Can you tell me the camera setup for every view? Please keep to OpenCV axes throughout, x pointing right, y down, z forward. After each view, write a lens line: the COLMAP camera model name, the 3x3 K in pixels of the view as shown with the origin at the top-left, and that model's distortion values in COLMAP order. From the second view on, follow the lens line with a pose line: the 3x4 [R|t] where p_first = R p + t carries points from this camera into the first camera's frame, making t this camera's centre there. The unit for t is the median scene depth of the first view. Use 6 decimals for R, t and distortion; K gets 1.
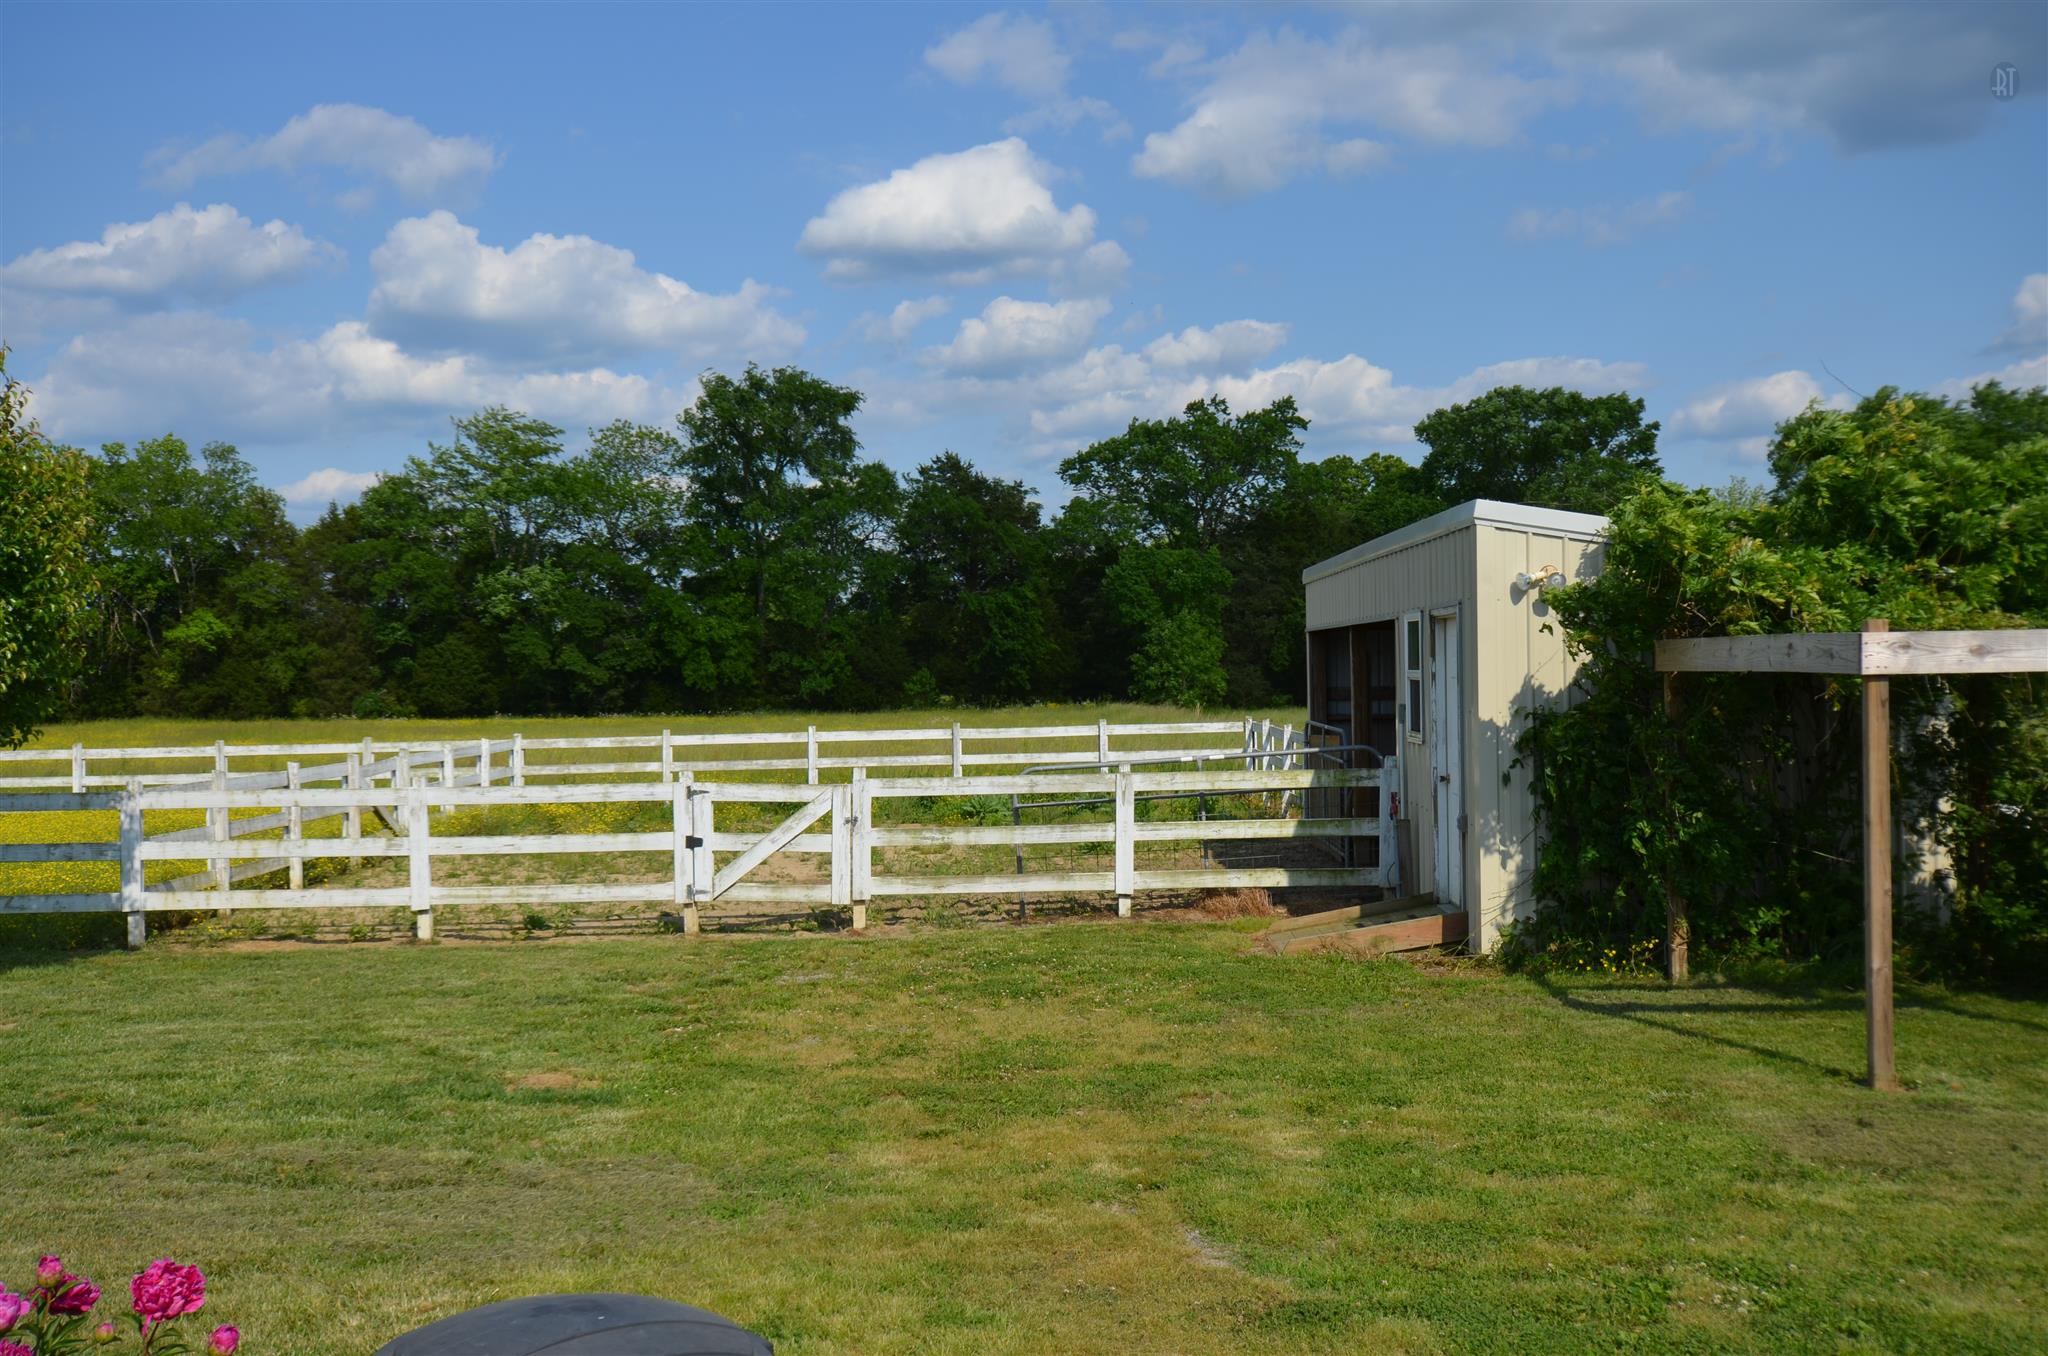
lens RADIAL K [[2034.8, 0, 1024.0], [0, 2034.8, 678.0], [0, 0, 1]] dist [0.041022, -0.008439]
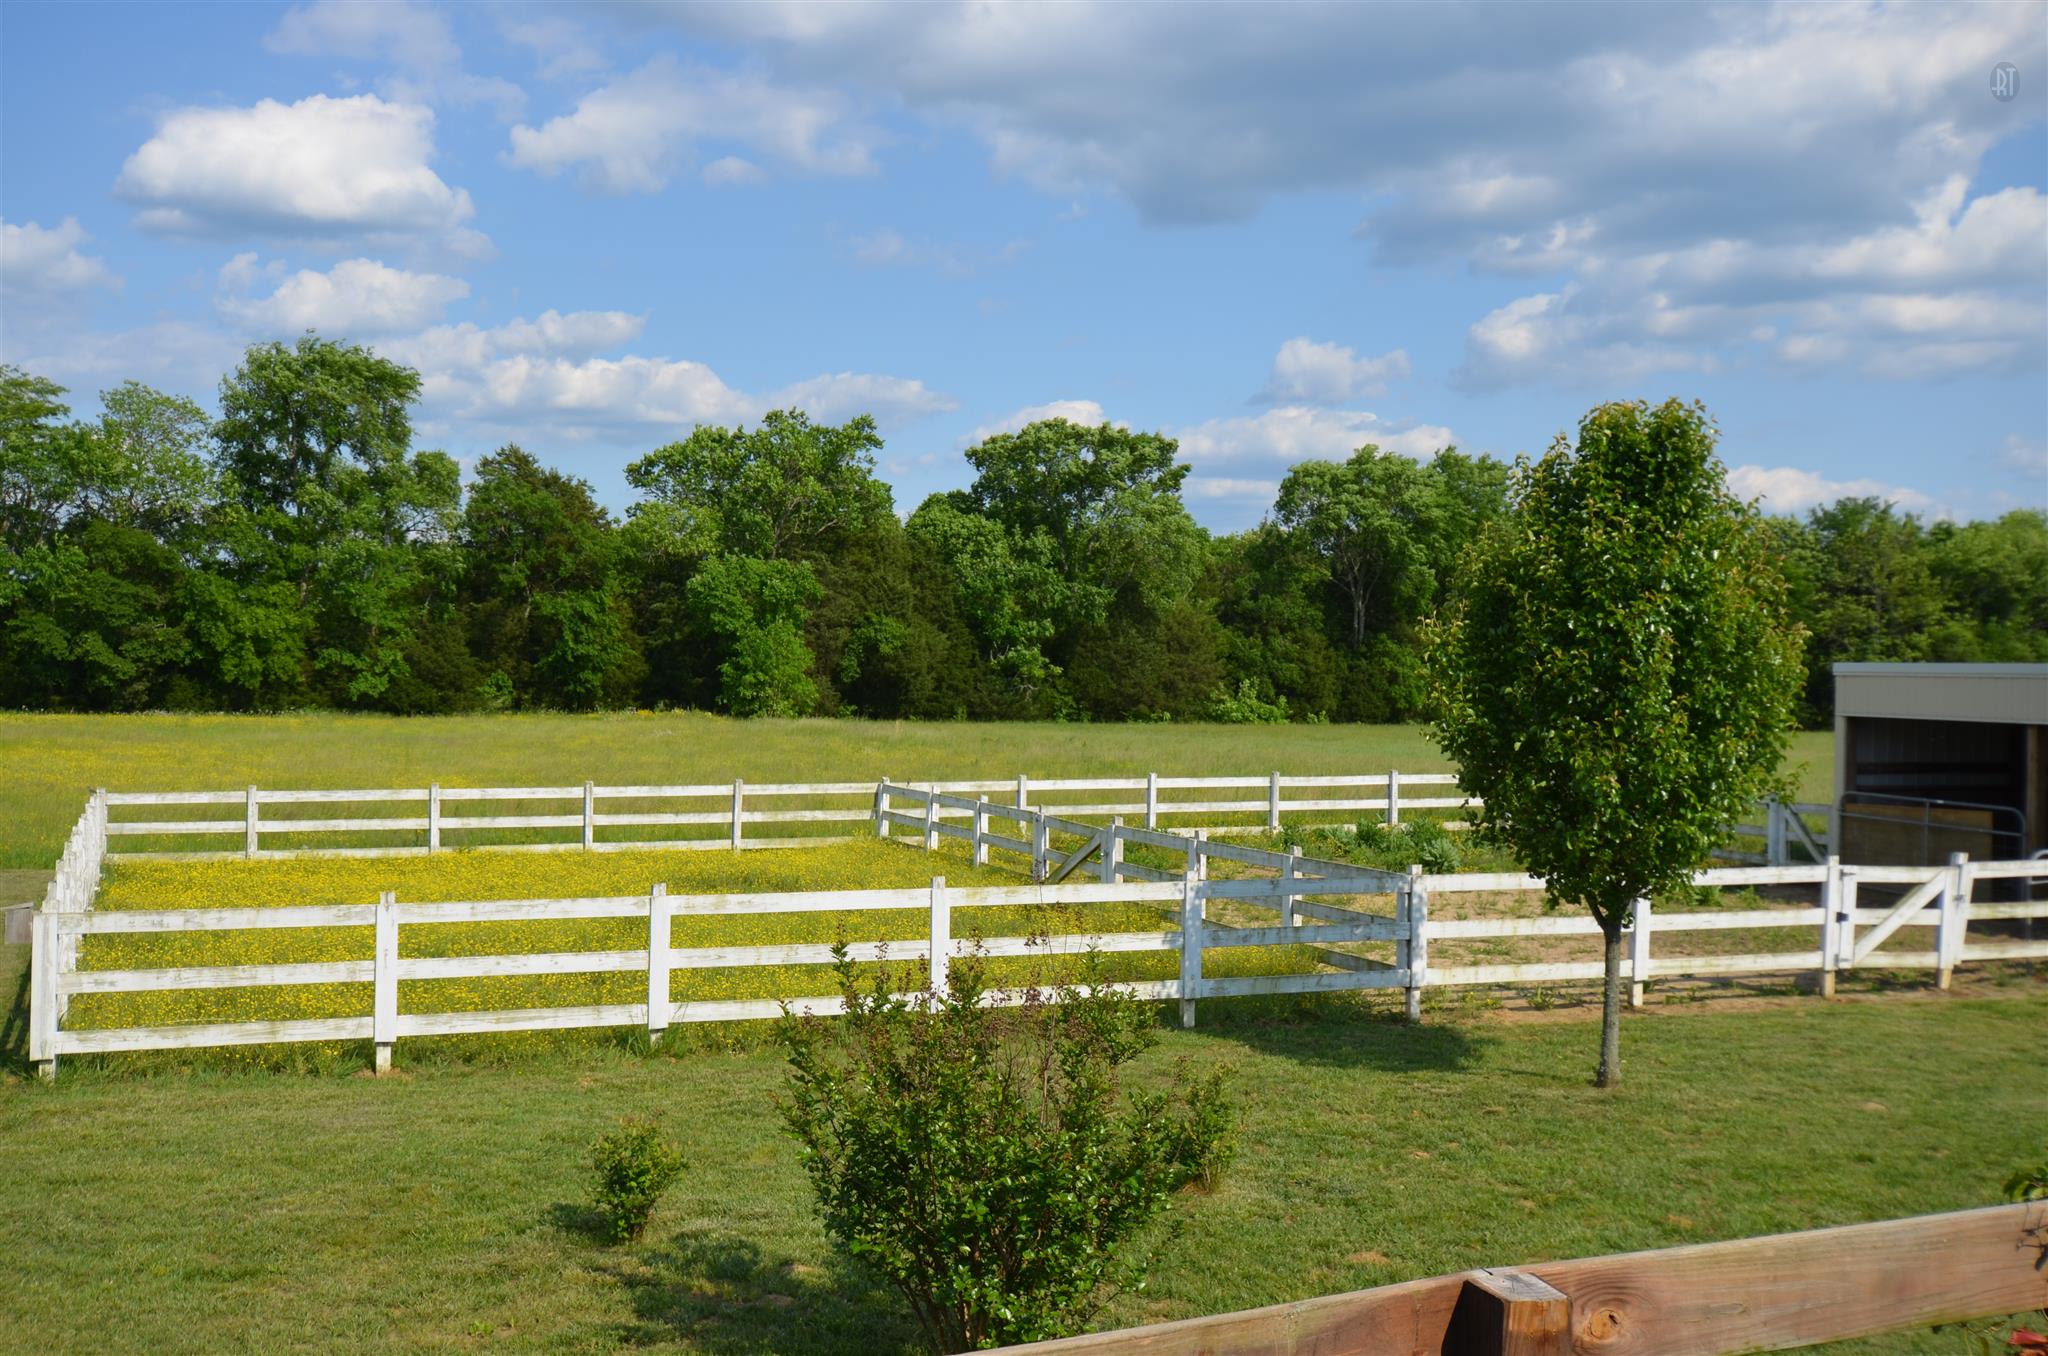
lens RADIAL K [[2034.8, 0, 1024.0], [0, 2034.8, 678.0], [0, 0, 1]] dist [0.041022, -0.008439]
pose [[0.937649, 0.026683, 0.346558, -0.982366], [-0.027725, 0.999614, -0.001952, -0.039661], [-0.346476, -0.007778, 0.938026, 0.063178]]
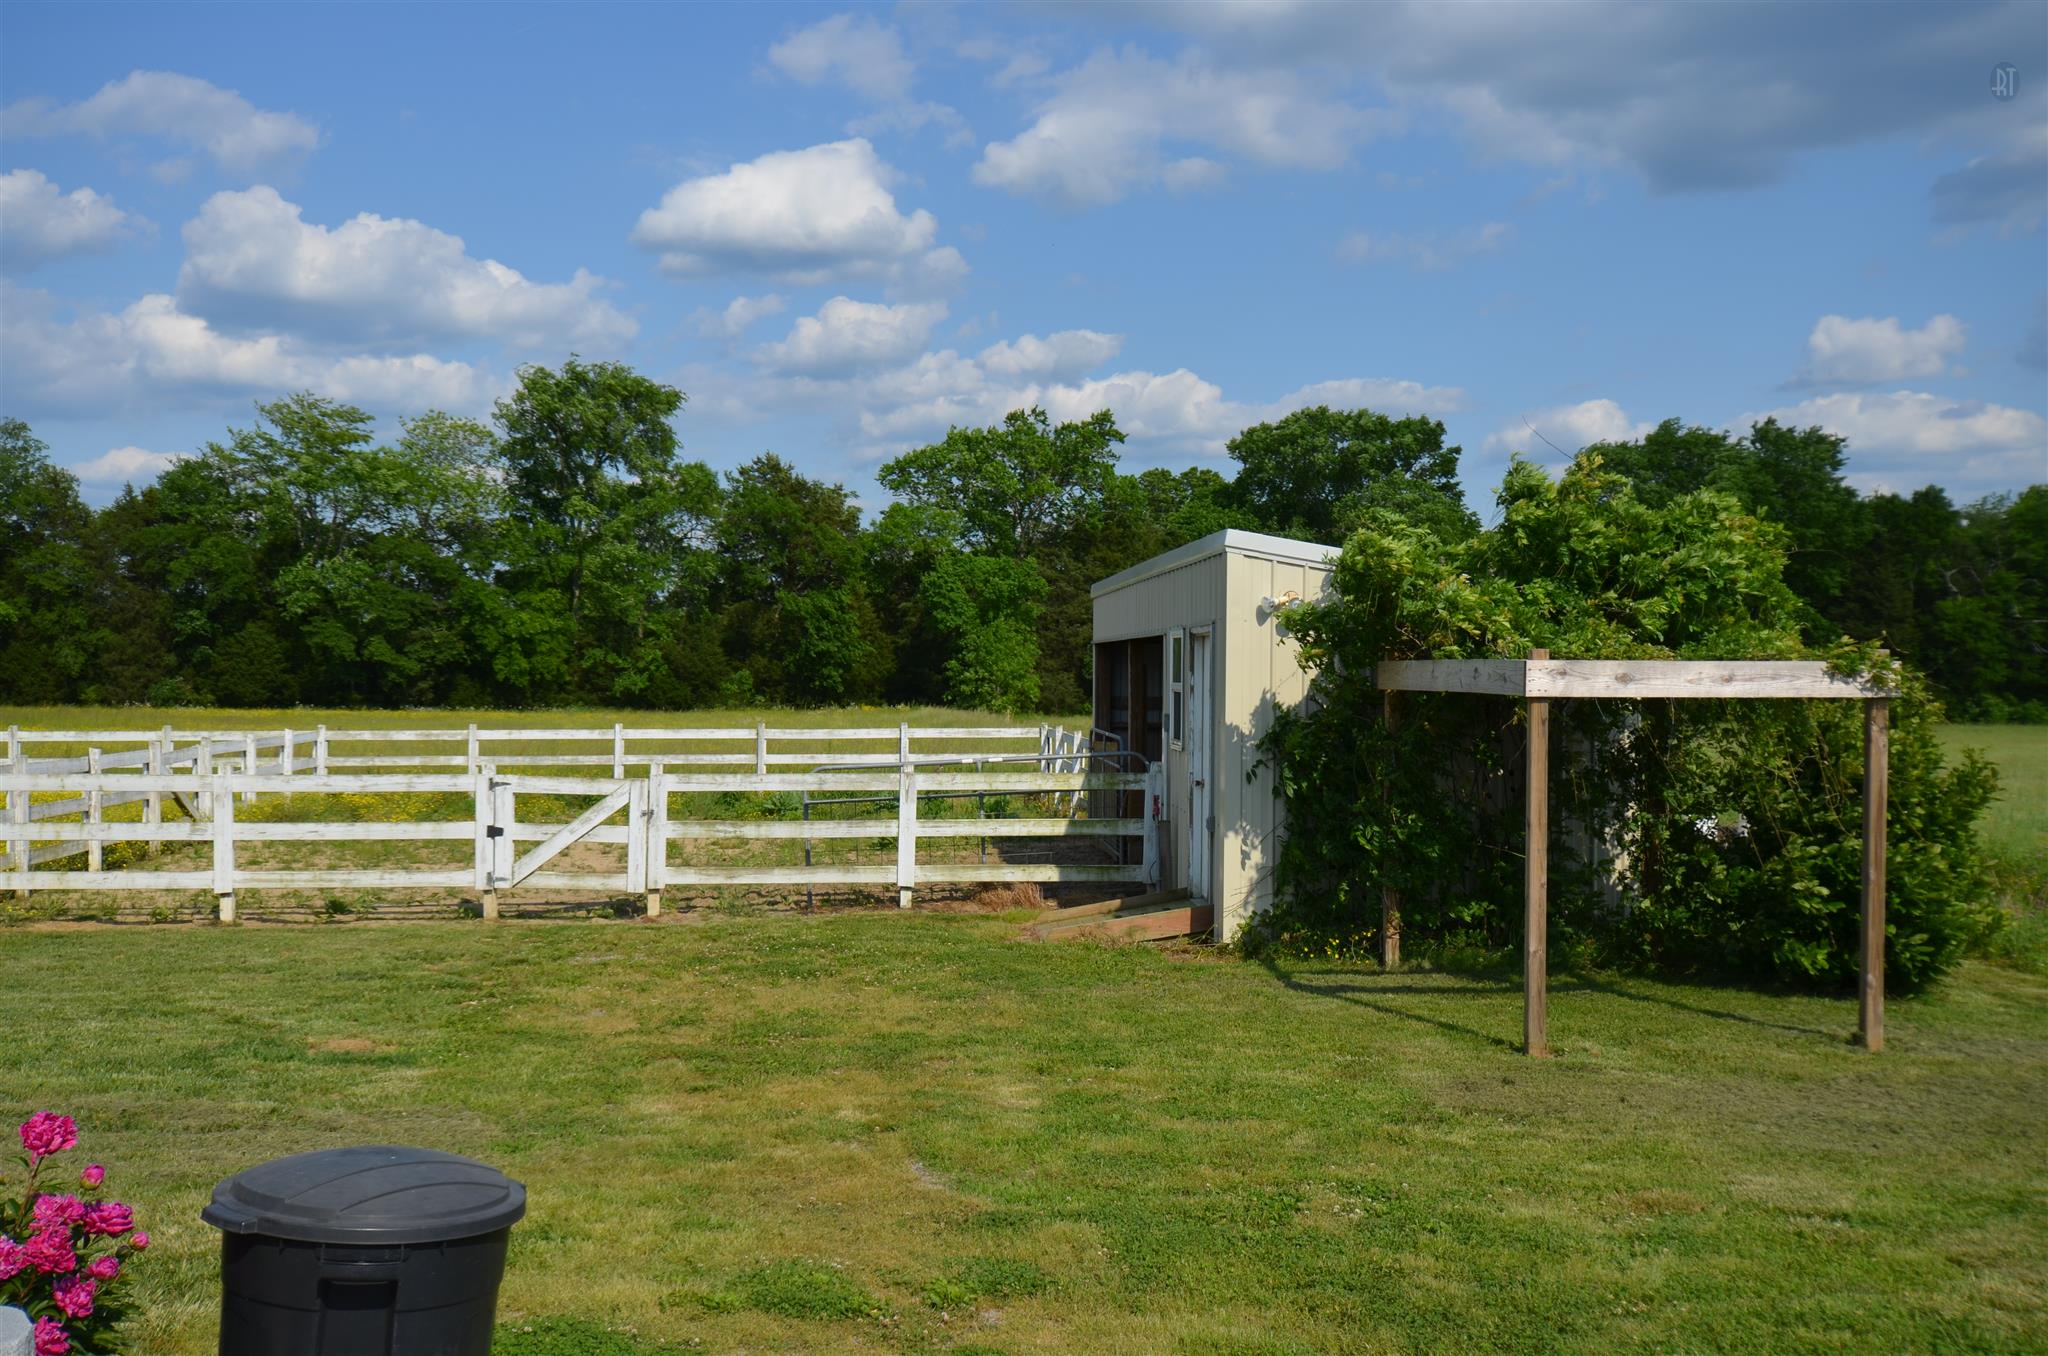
lens RADIAL K [[2034.8, 0, 1024.0], [0, 2034.8, 678.0], [0, 0, 1]] dist [0.041022, -0.008439]
pose [[0.995872, 0.022591, 0.087913, 0.014337], [-0.022414, 0.999744, -0.002996, -0.001227], [-0.087958, 0.001013, 0.996124, -0.066688]]
